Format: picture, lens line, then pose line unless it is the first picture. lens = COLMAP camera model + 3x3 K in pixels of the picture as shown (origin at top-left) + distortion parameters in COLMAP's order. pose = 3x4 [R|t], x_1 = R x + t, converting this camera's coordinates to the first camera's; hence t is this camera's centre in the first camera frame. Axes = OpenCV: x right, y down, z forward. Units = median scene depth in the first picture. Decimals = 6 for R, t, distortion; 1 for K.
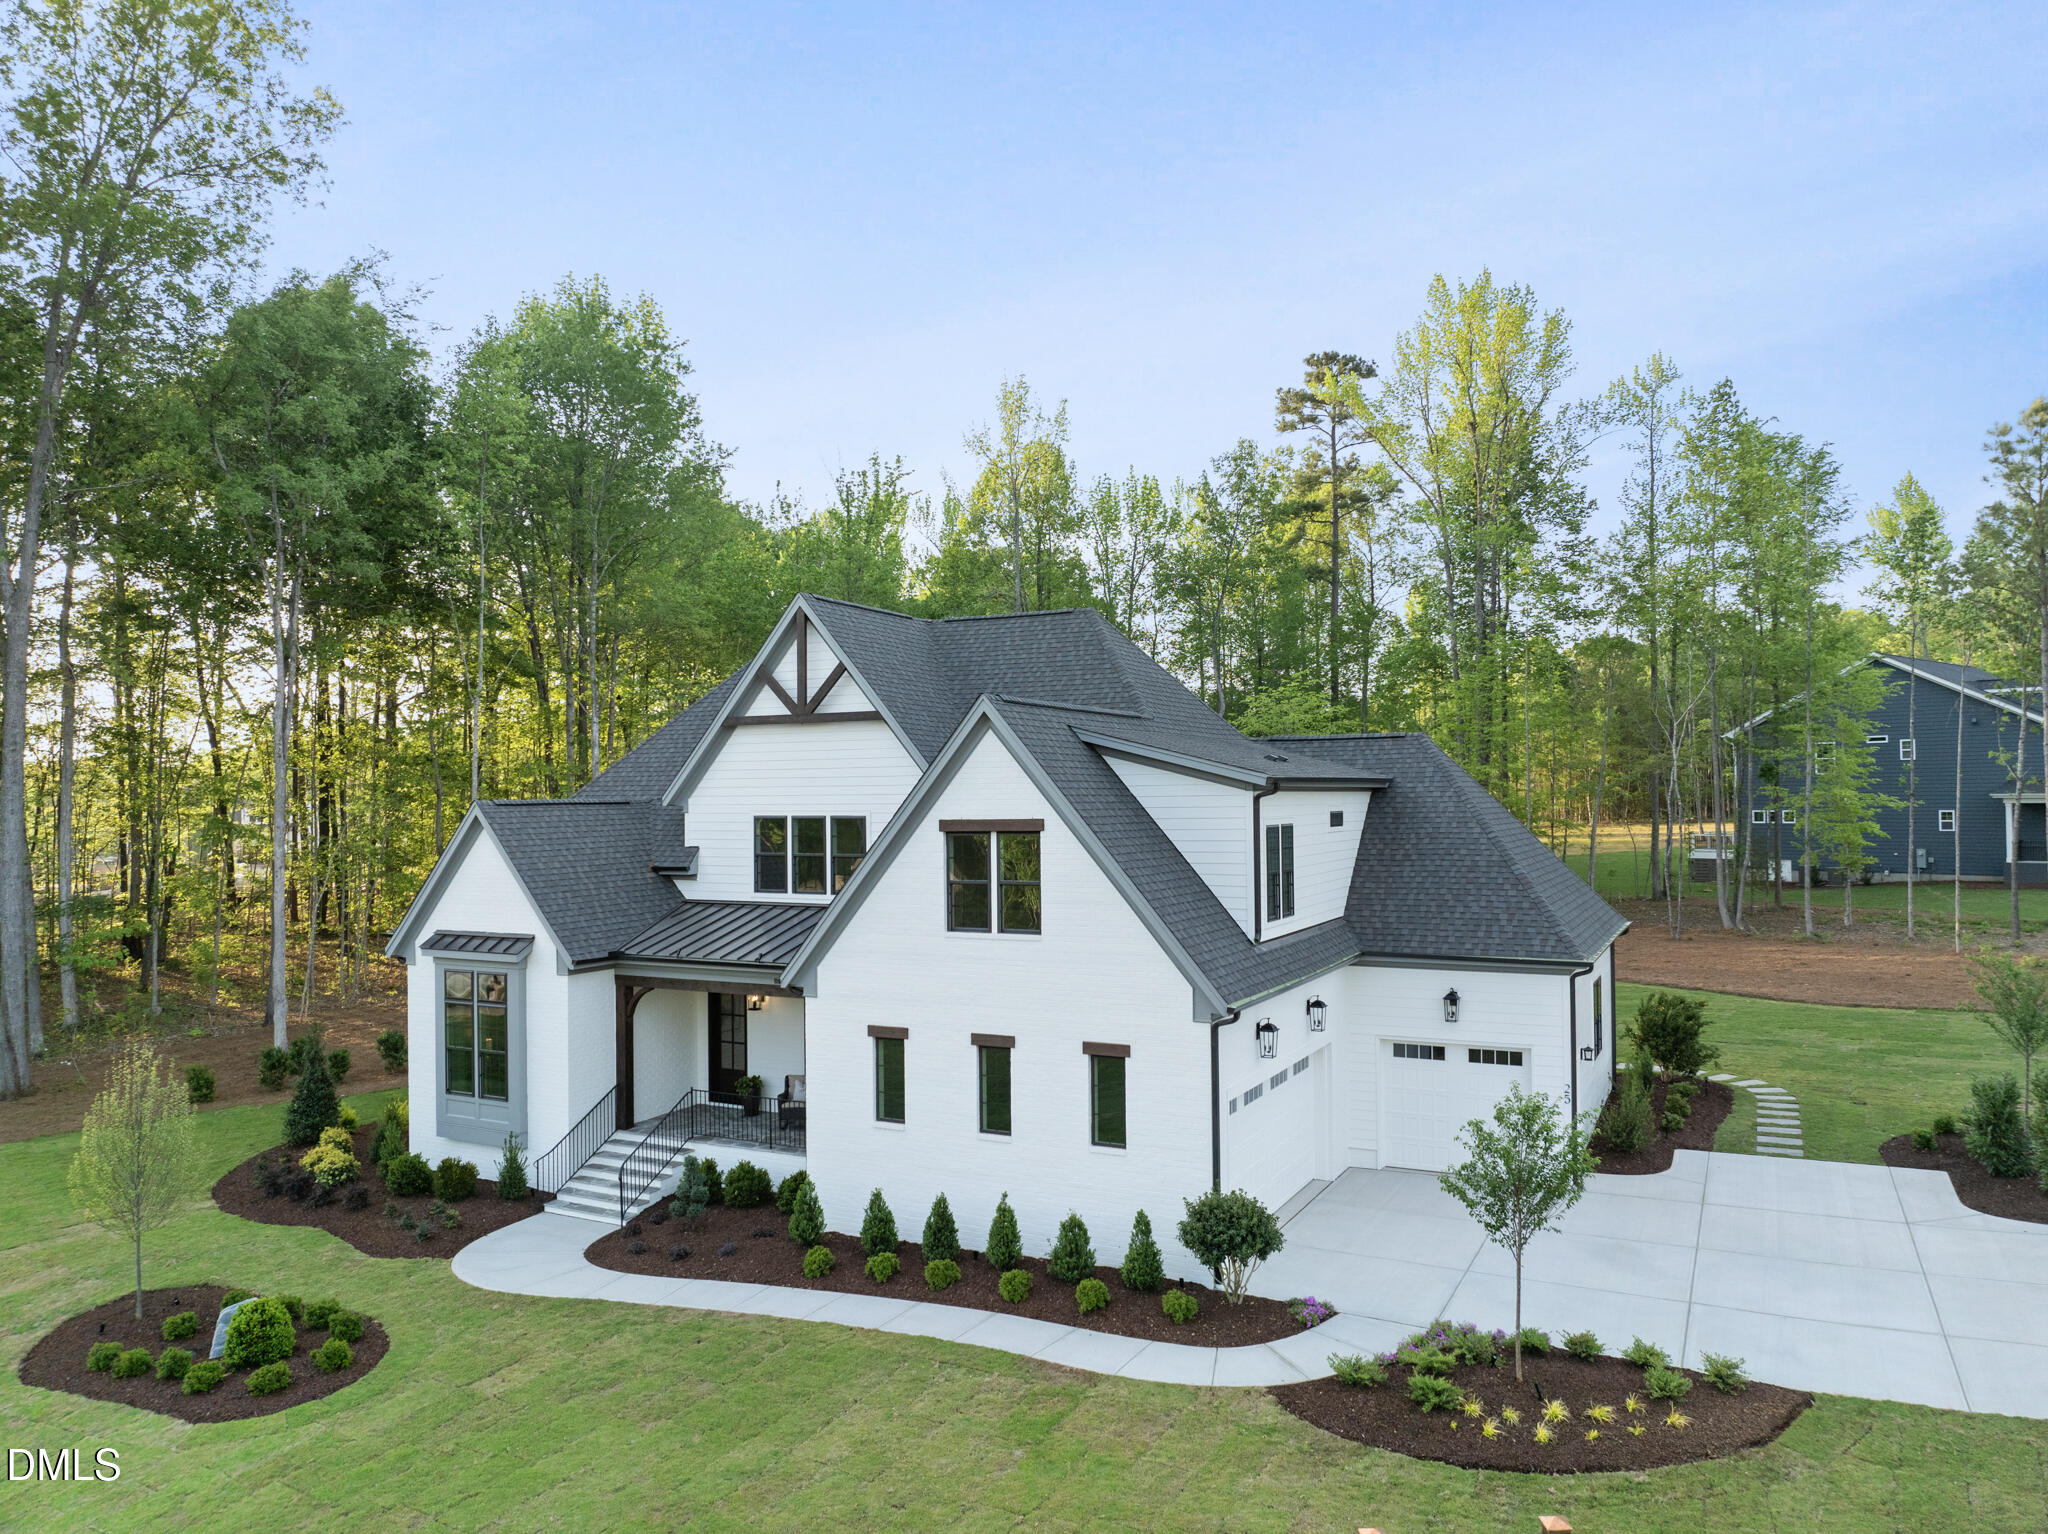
lens RADIAL K [[1434.2, 0, 1028.8], [0, 1434.2, 765.5], [0, 0, 1]] dist [-0.045221, 0.013863]
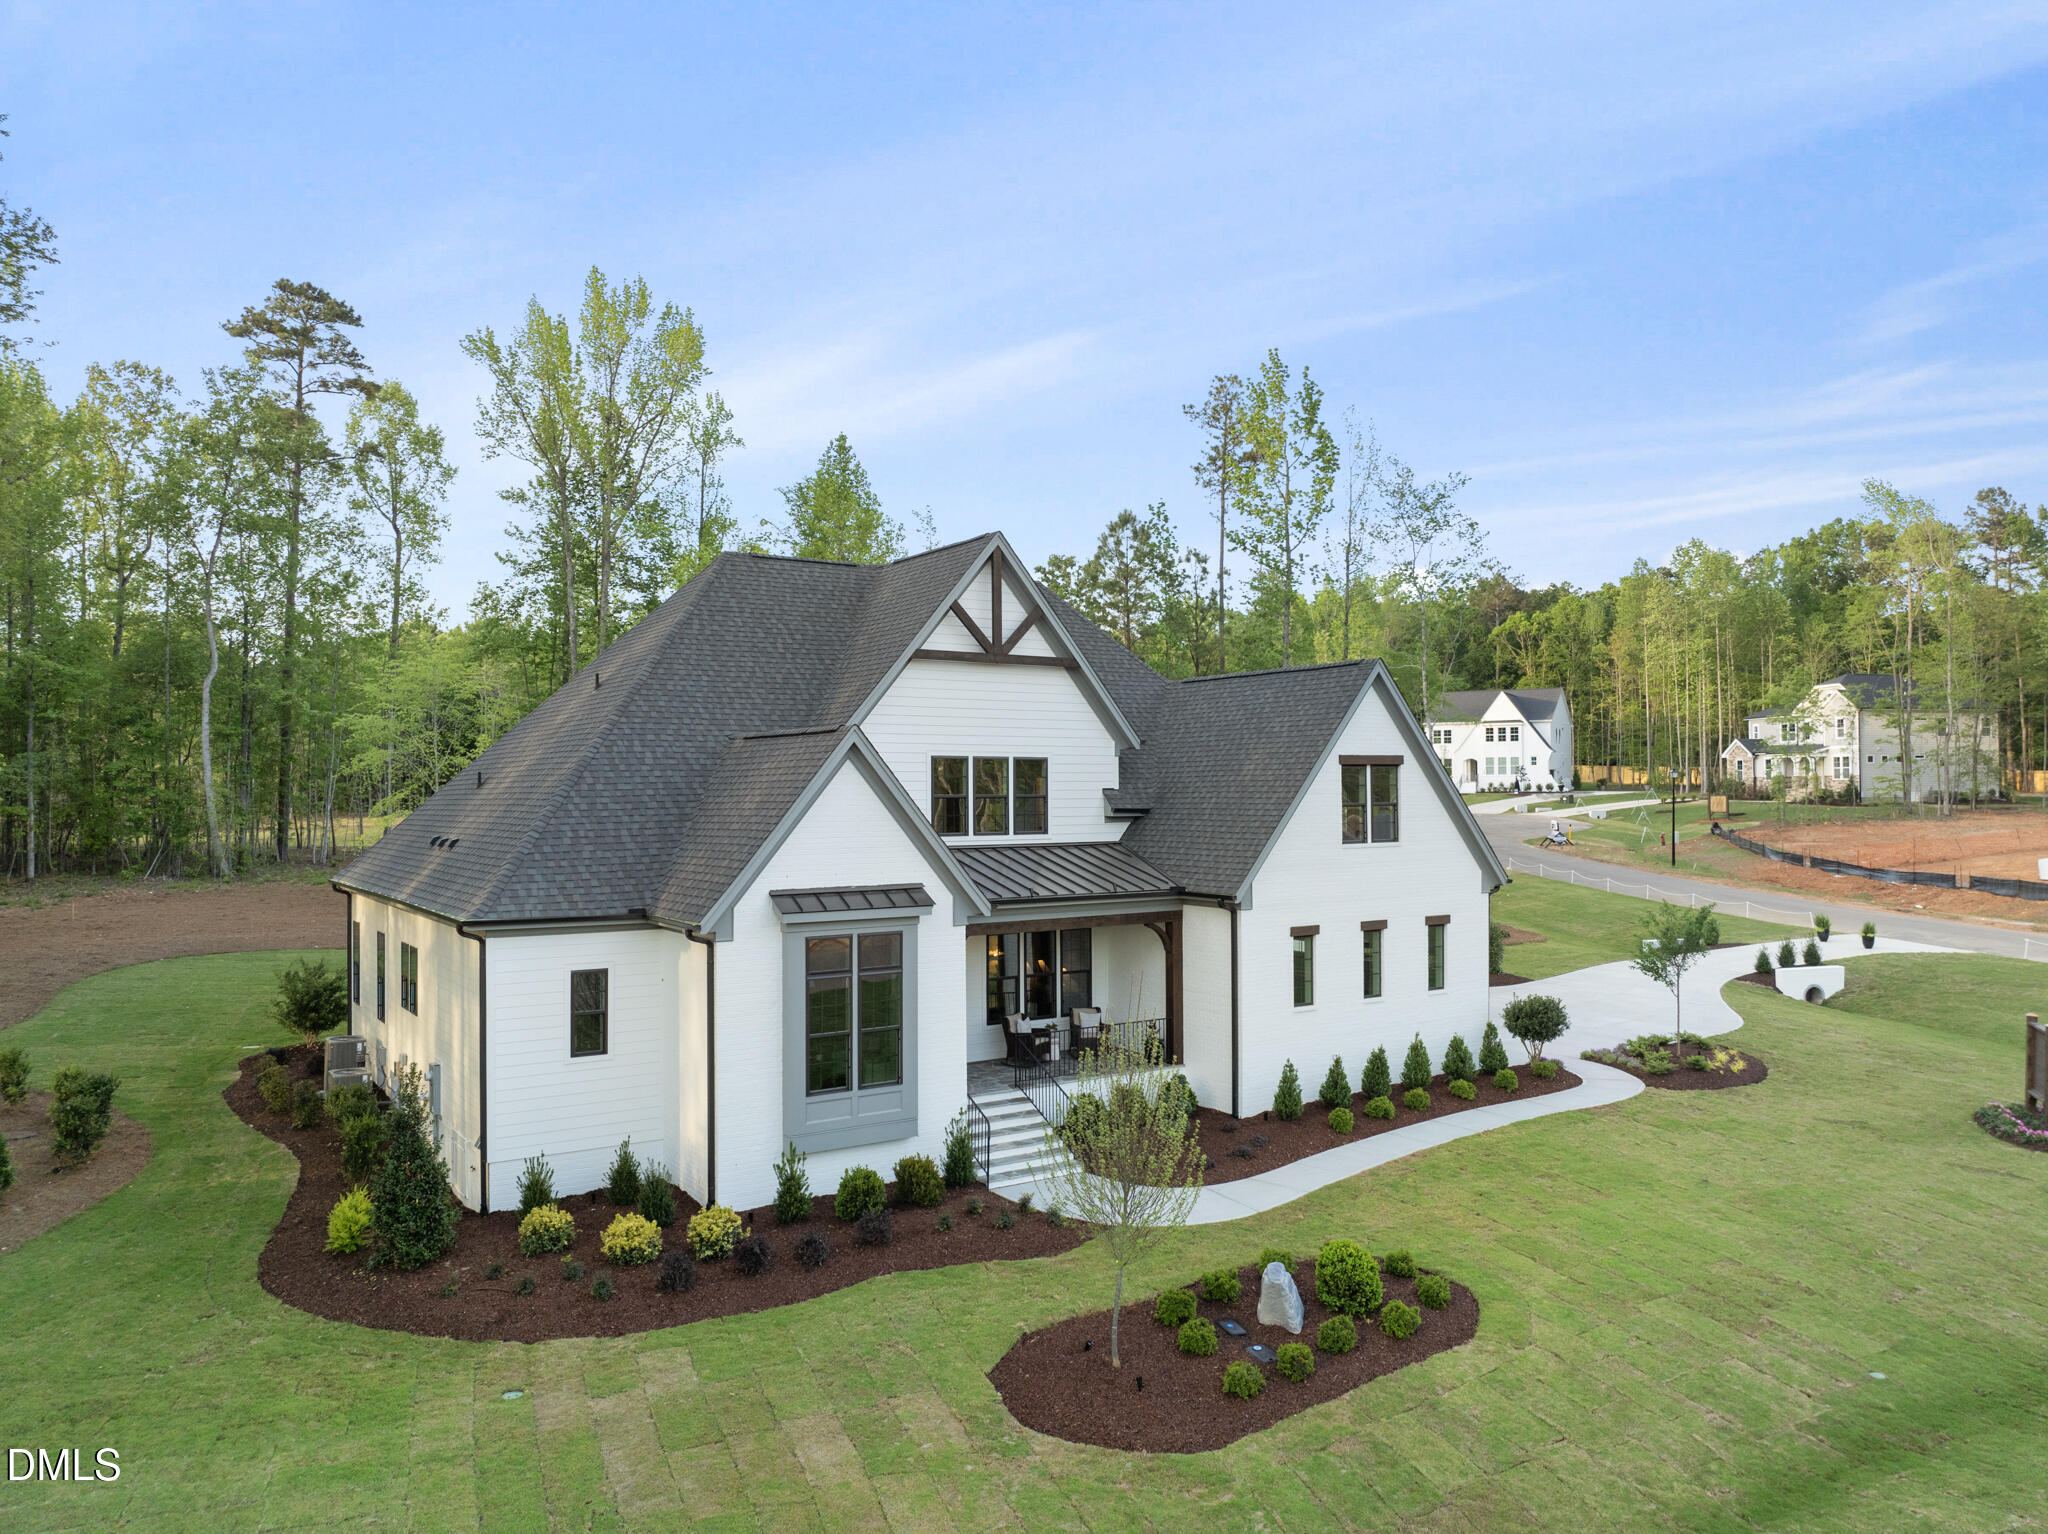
lens RADIAL K [[1434.2, 0, 1027.9], [0, 1434.2, 762.4], [0, 0, 1]] dist [-0.045221, 0.013863]
pose [[0.482970, 0.024448, 0.875295, -1.146231], [-0.019387, 0.999664, -0.017224, 0.063528], [-0.875422, -0.008651, 0.483282, 0.564638]]
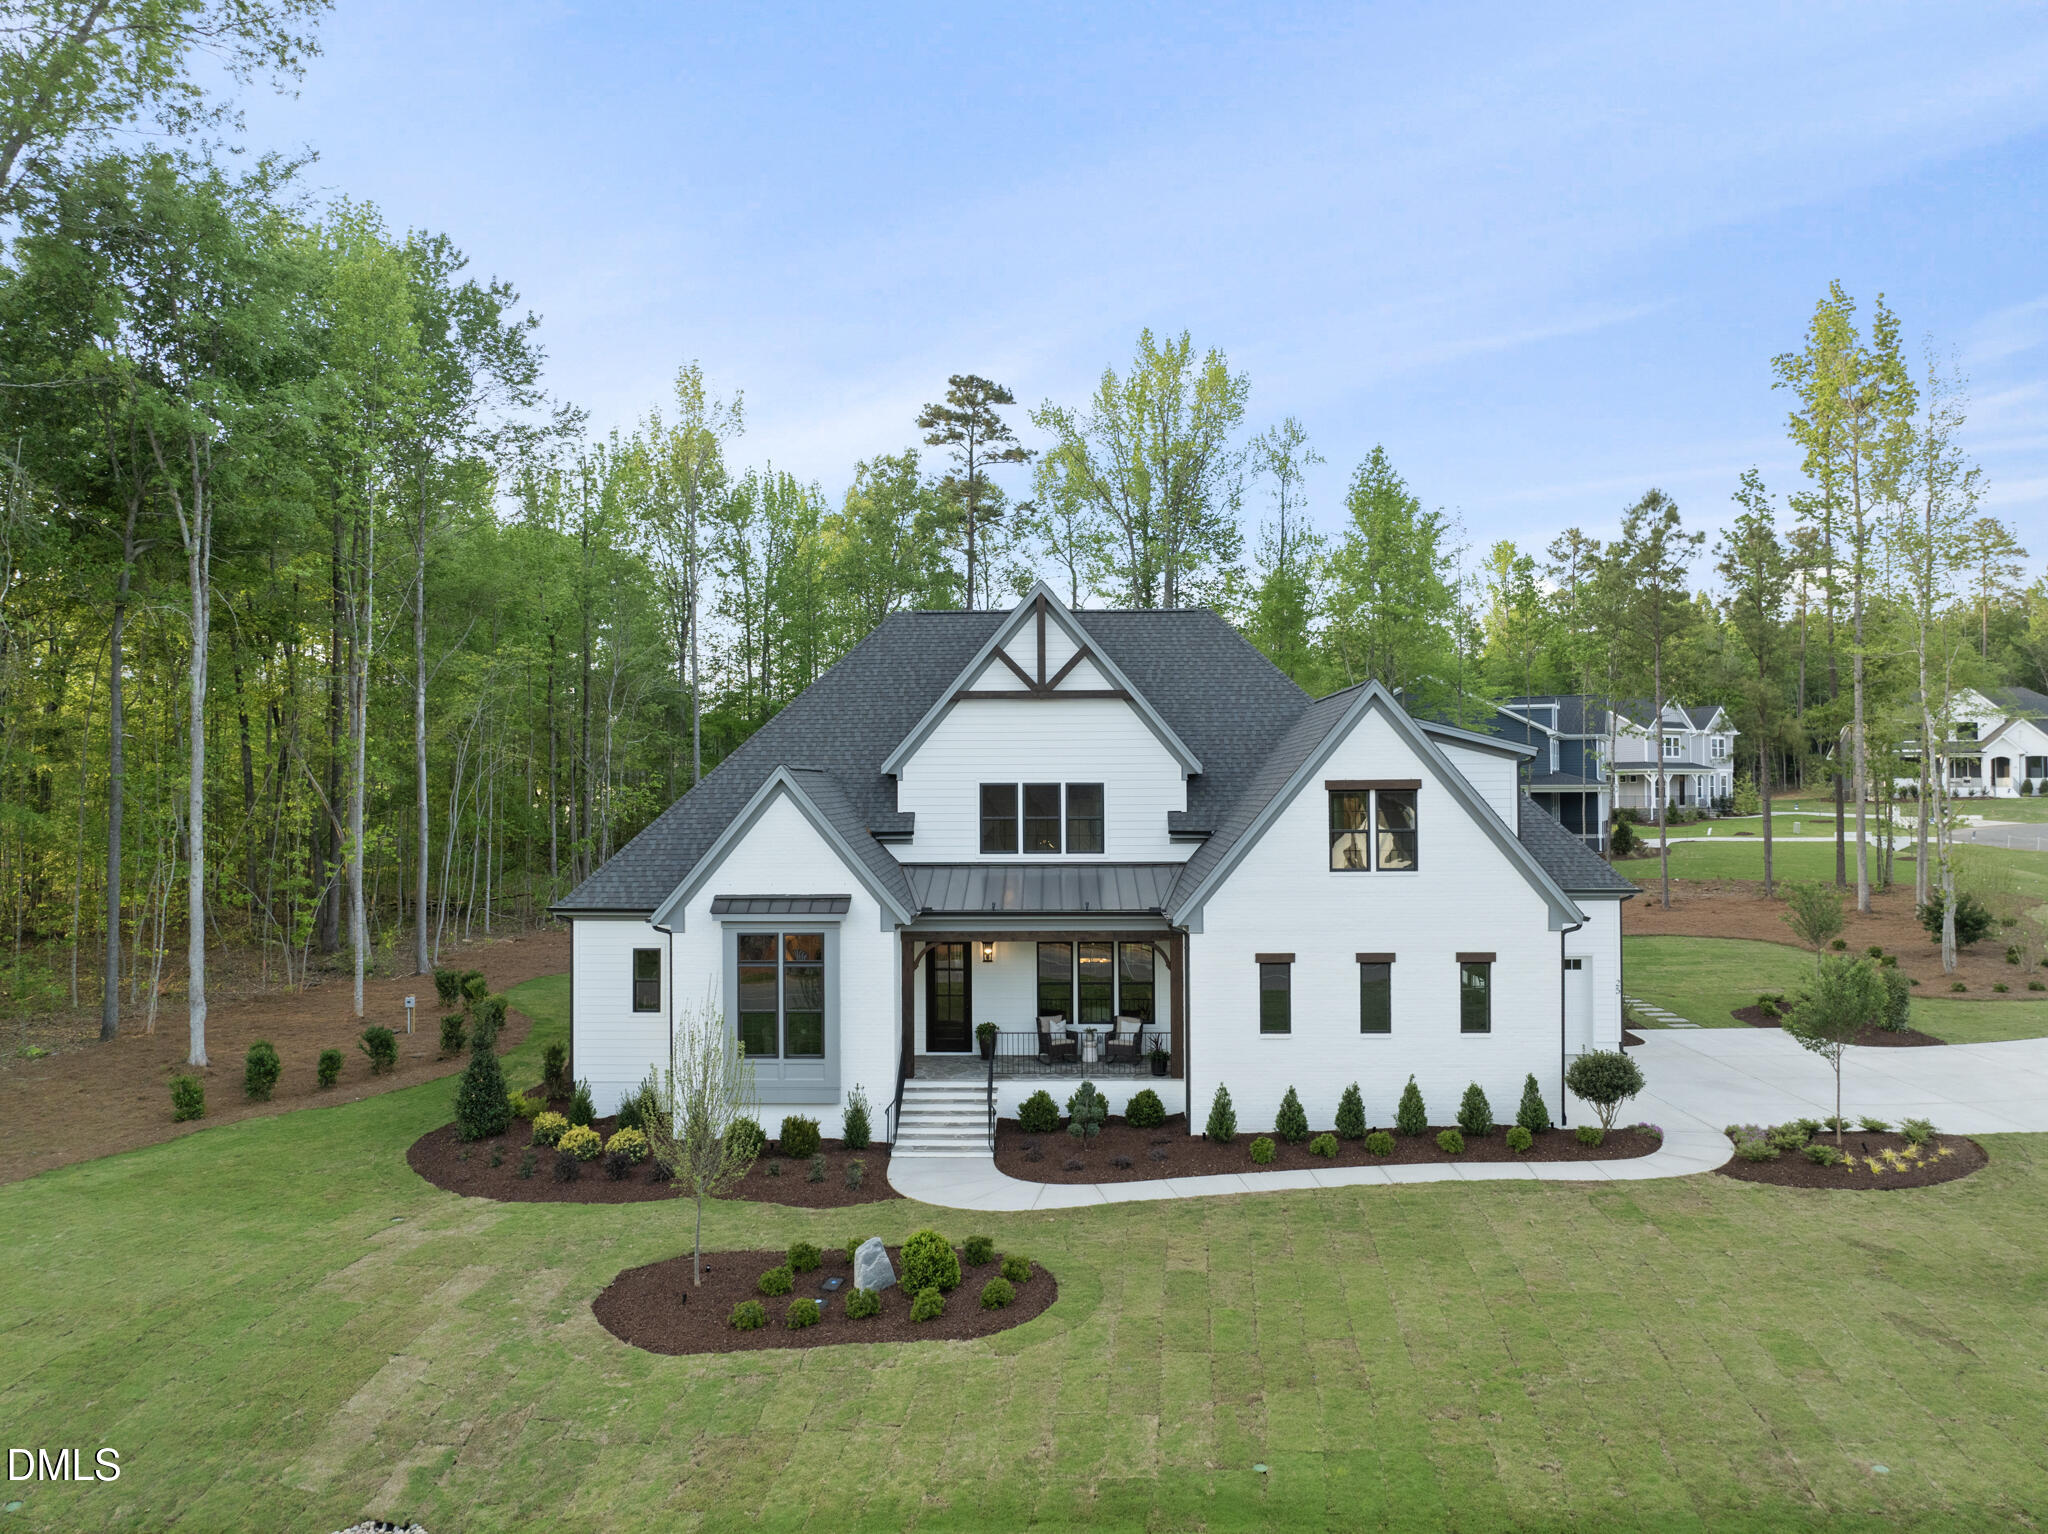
lens RADIAL K [[1434.2, 0, 1030.5], [0, 1434.2, 766.1], [0, 0, 1]] dist [-0.045221, 0.013863]
pose [[0.900242, 0.012668, 0.435205, -0.728038], [-0.012883, 0.999914, -0.002455, 0.028630], [-0.435198, -0.003396, 0.900328, 0.012653]]
